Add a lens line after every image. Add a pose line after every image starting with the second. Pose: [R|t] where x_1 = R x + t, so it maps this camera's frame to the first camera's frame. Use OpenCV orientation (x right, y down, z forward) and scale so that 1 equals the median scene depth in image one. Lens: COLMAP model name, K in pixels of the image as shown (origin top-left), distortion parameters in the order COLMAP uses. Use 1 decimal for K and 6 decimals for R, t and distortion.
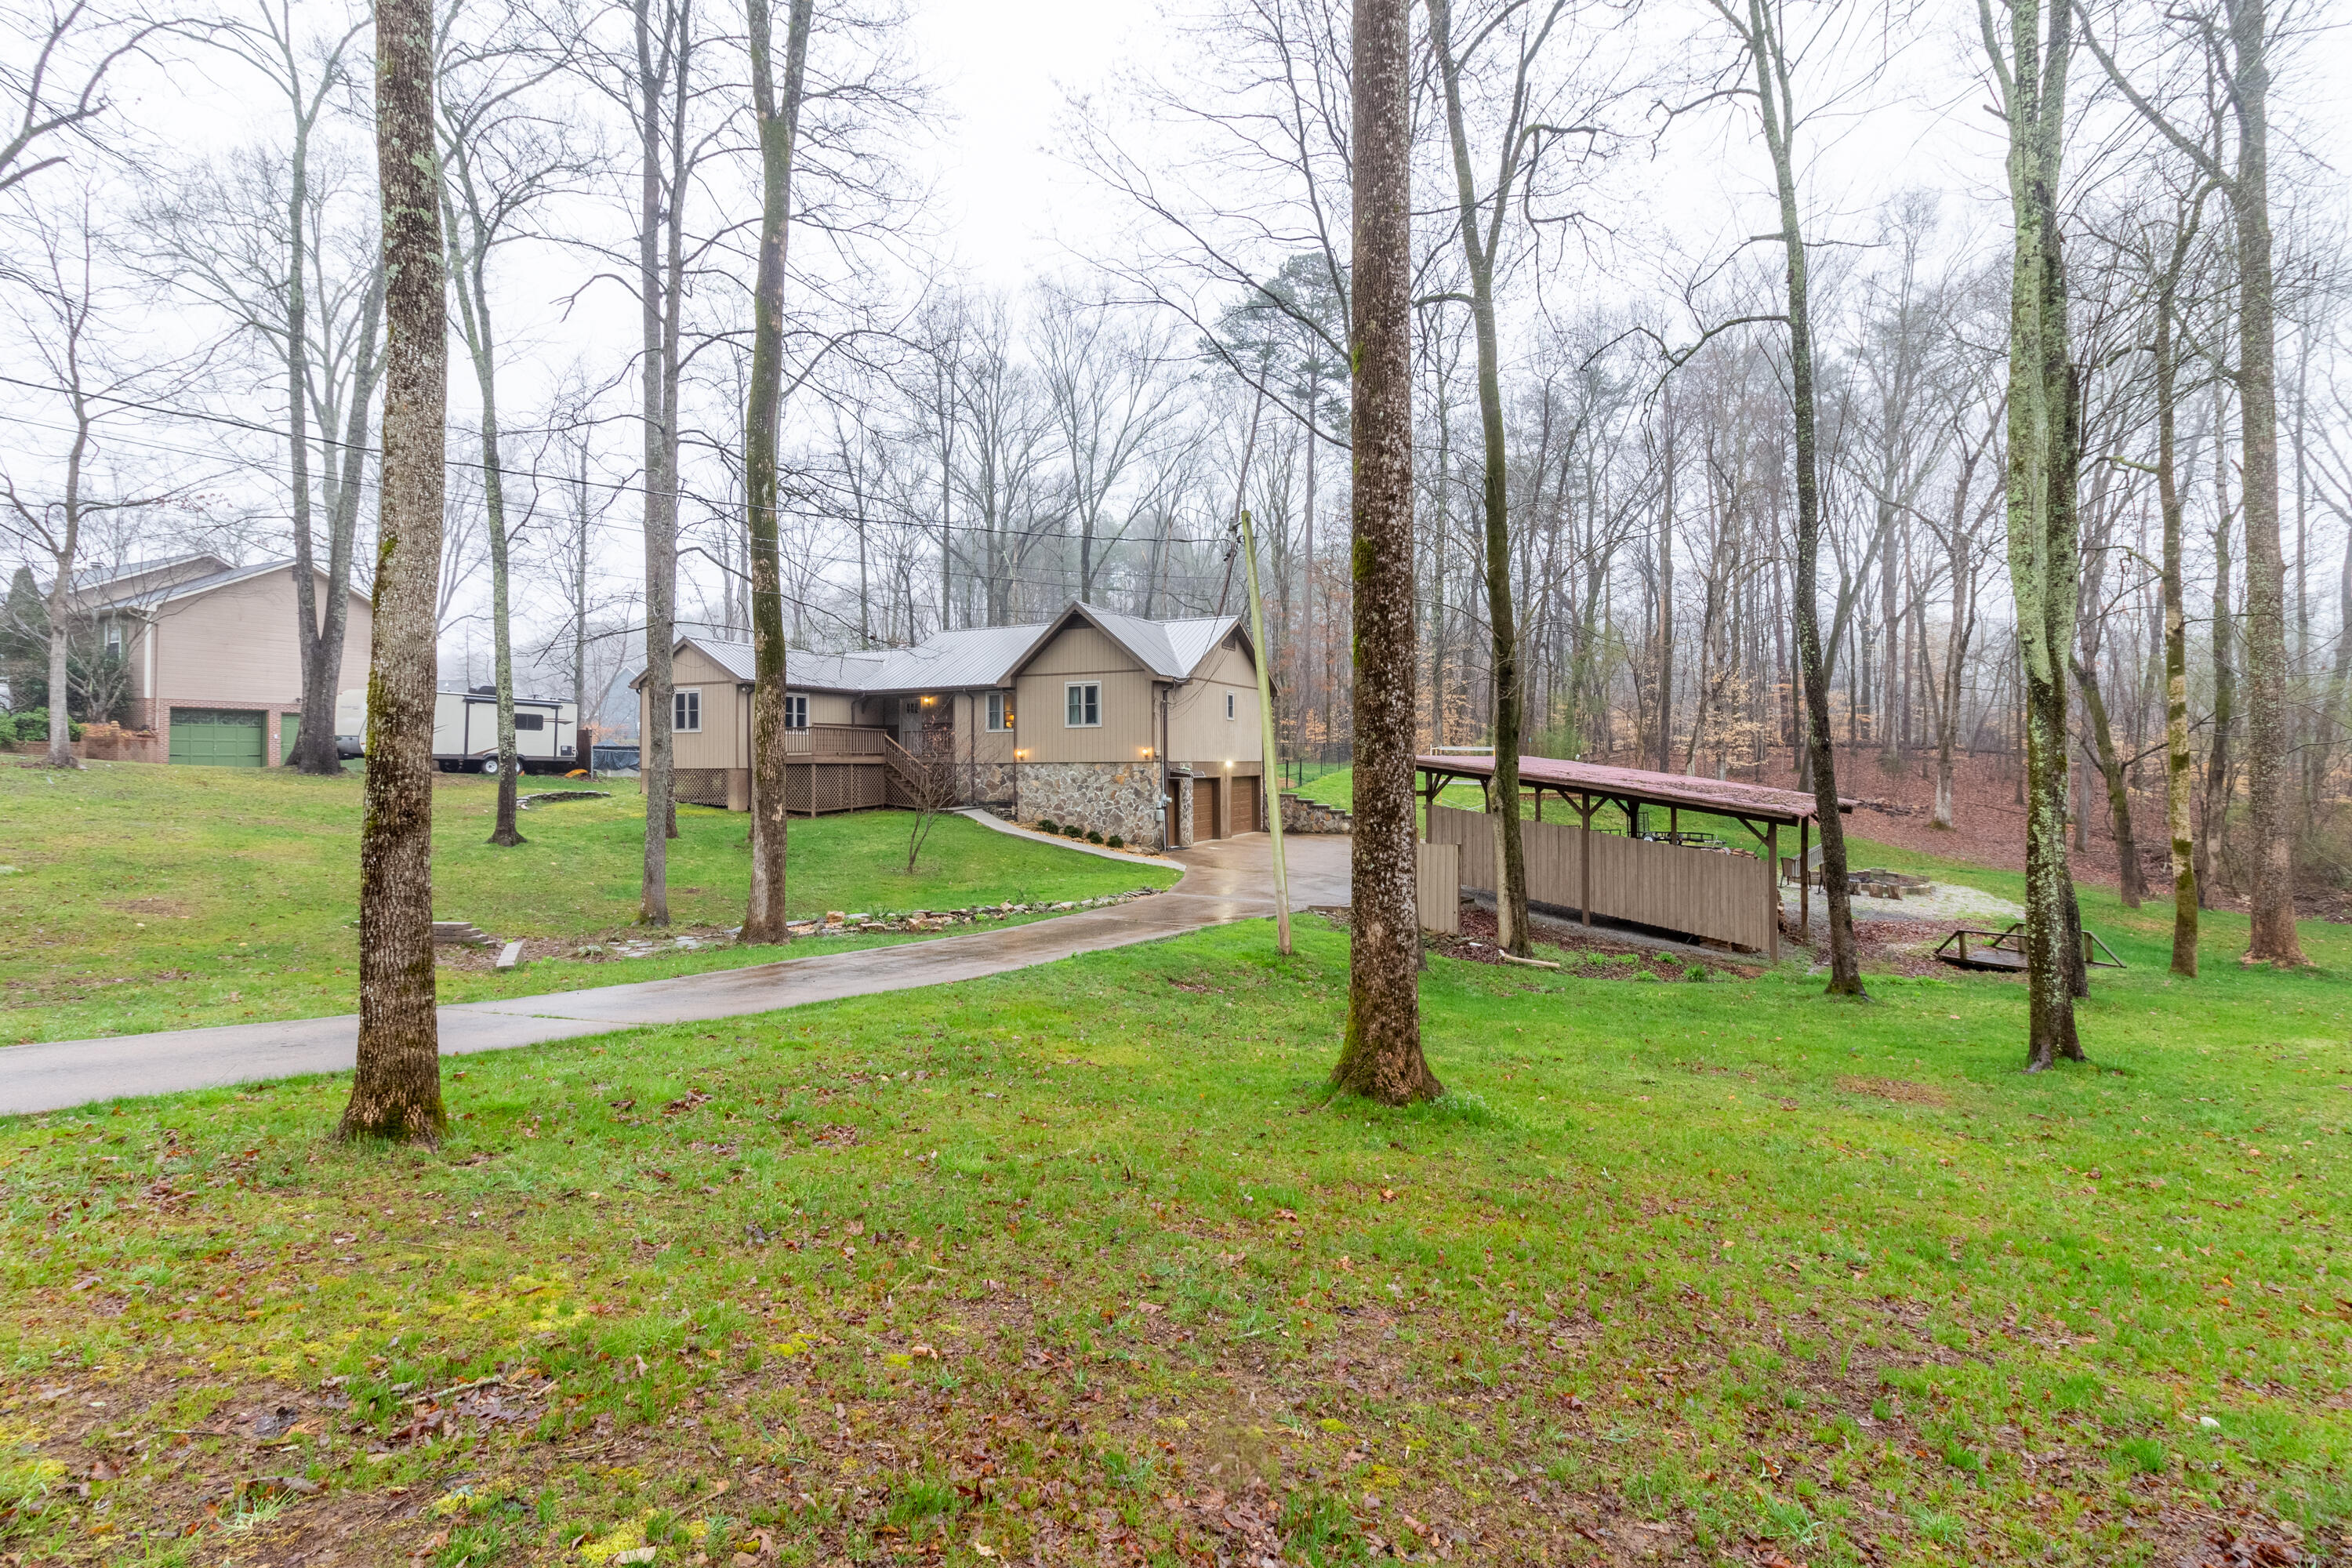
lens RADIAL K [[1090.9, 0, 1171.0], [0, 1090.9, 747.3], [0, 0, 1]] dist [0.001514, 0.000918]
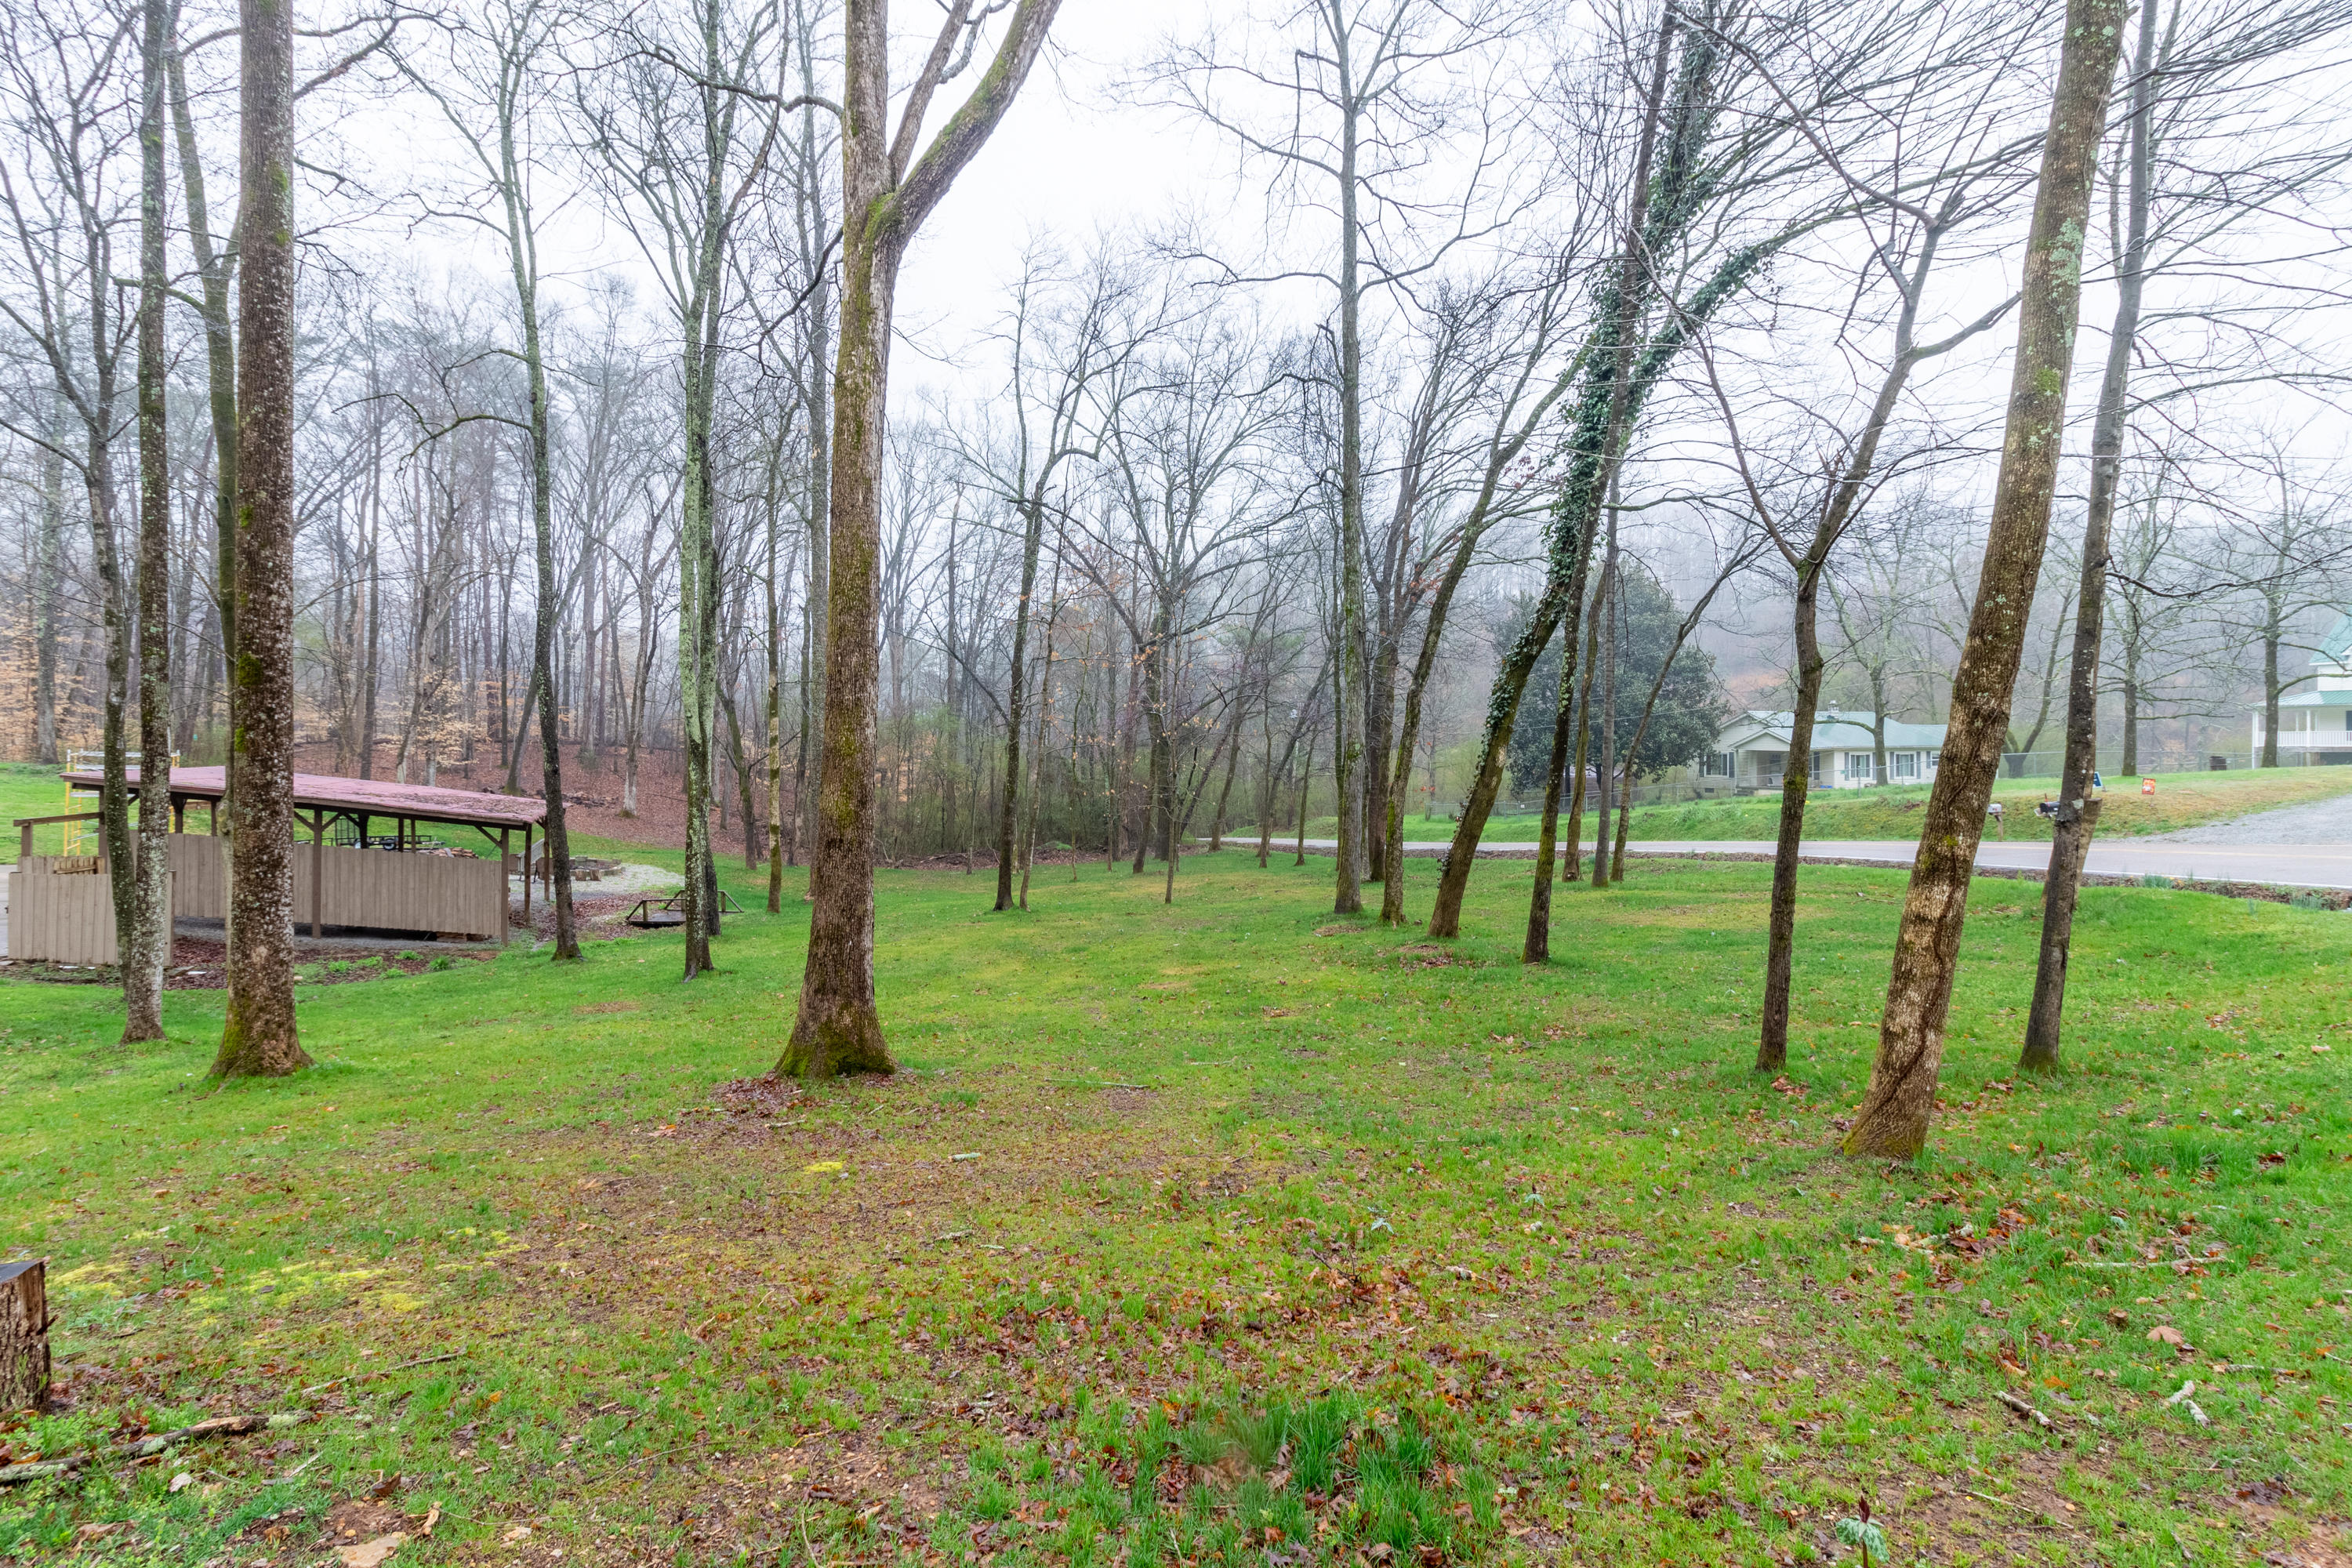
lens RADIAL K [[1090.9, 0, 1171.0], [0, 1090.9, 747.3], [0, 0, 1]] dist [0.001514, 0.000918]
pose [[0.473033, 0.007401, 0.881014, -0.165269], [-0.019371, 0.999810, 0.002002, -0.037999], [-0.880832, -0.018013, 0.473086, -0.216402]]
